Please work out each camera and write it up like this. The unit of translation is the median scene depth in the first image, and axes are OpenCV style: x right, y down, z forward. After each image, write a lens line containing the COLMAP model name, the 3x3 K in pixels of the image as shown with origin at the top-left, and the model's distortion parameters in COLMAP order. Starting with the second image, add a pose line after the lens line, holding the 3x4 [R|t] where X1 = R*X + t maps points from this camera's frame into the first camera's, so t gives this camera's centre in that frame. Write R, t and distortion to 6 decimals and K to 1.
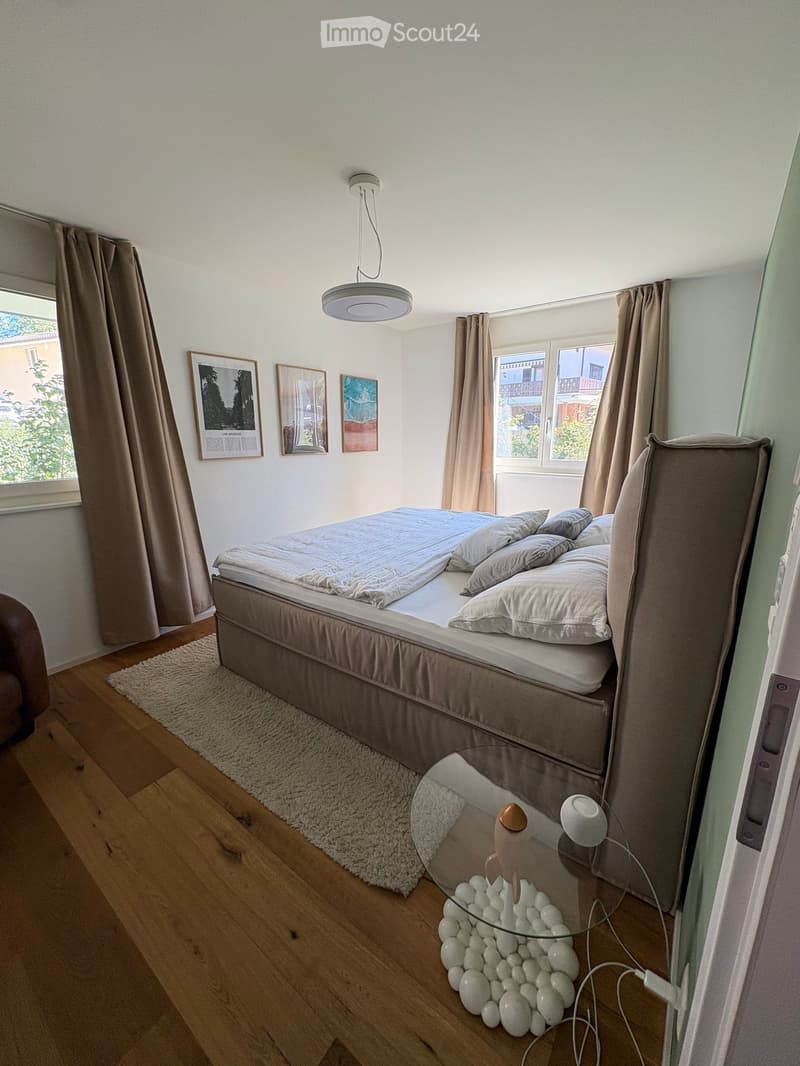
lens RADIAL K [[423.1, 0, 401.0], [0, 423.1, 533.3], [0, 0, 1]] dist [0.000743, -0.000136]
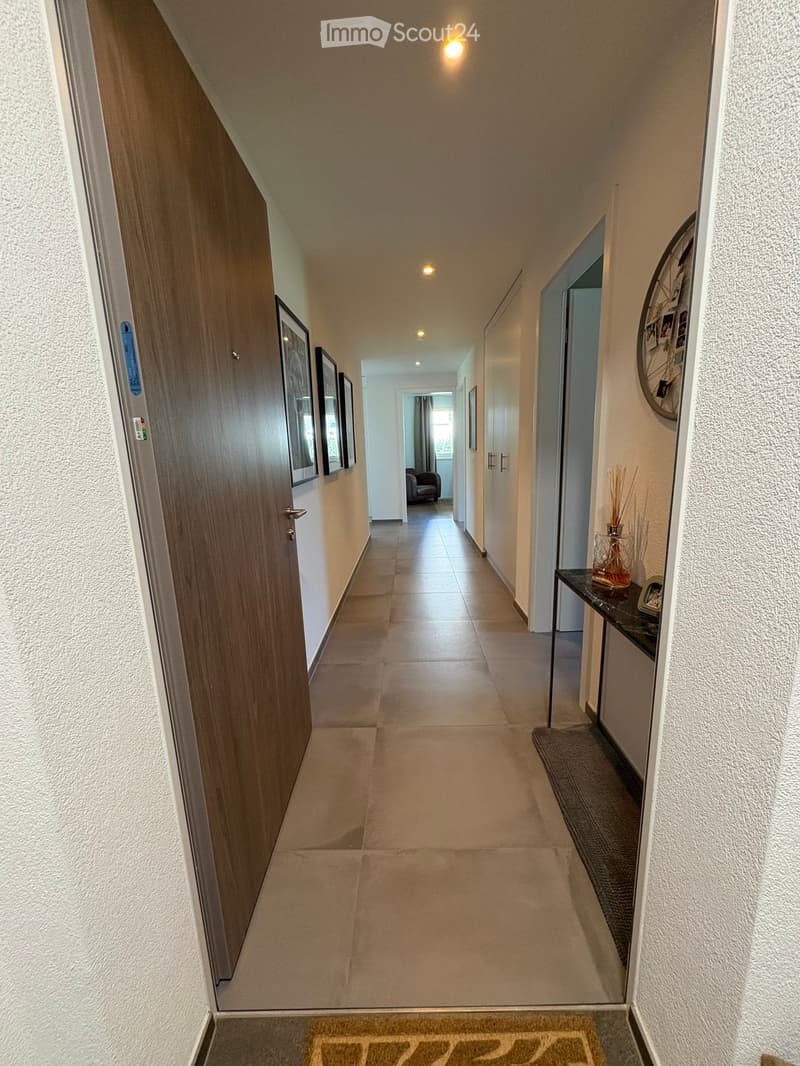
lens RADIAL K [[423.1, 0, 401.0], [0, 423.1, 533.3], [0, 0, 1]] dist [0.000743, -0.000136]
pose [[0.579940, 0.150671, -0.800605, 2.477524], [-0.157357, 0.984959, 0.071380, 0.460773], [0.799318, 0.084585, 0.594926, -1.924477]]
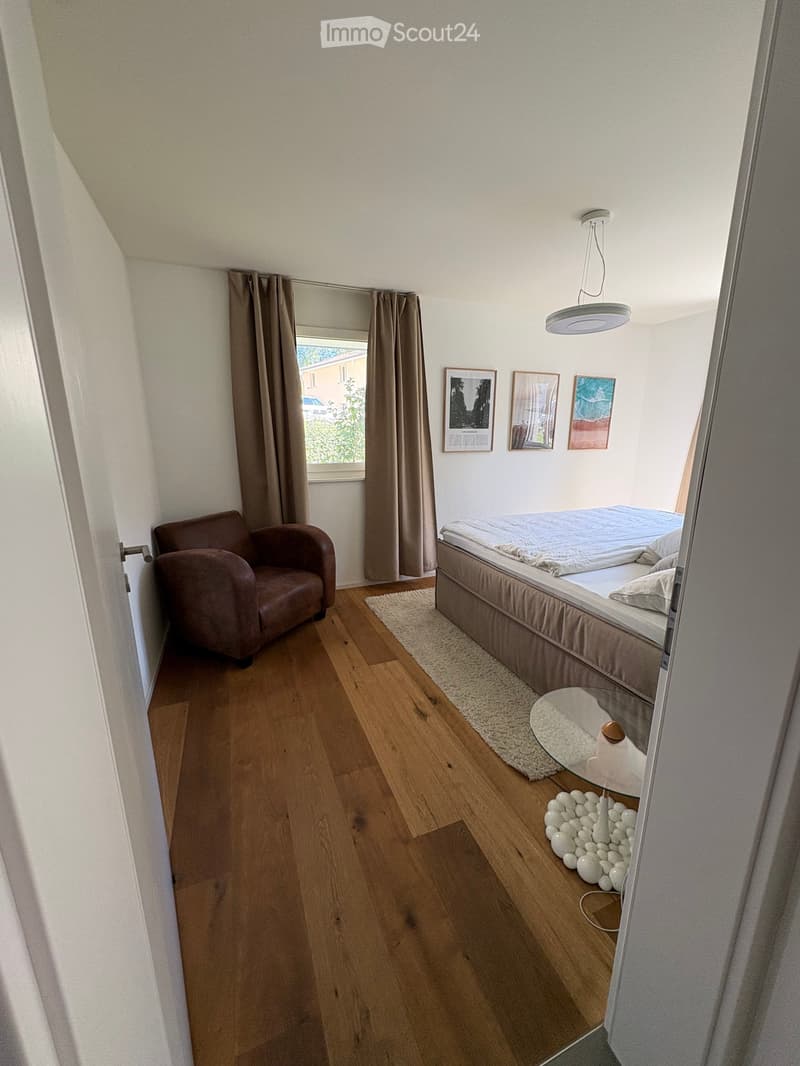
lens RADIAL K [[423.1, 0, 401.0], [0, 423.1, 533.3], [0, 0, 1]] dist [0.000743, -0.000136]
pose [[0.850543, 0.126267, -0.510522, 0.130291], [-0.123225, 0.991574, 0.039950, 0.044144], [0.511265, 0.028930, 0.858936, -0.199614]]
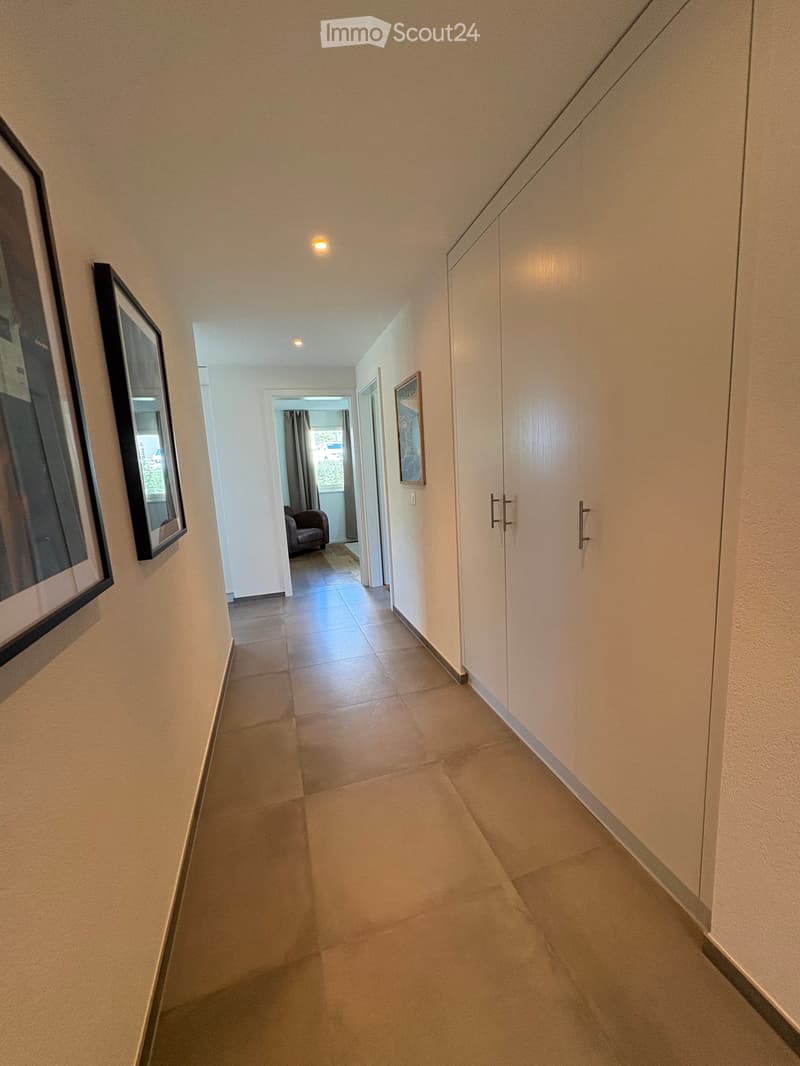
lens RADIAL K [[423.1, 0, 401.0], [0, 423.1, 533.3], [0, 0, 1]] dist [0.000743, -0.000136]
pose [[0.805979, 0.054475, -0.589432, 1.581135], [-0.085505, 0.996027, -0.024867, 0.308165], [0.585735, 0.070442, 0.807435, -1.385322]]
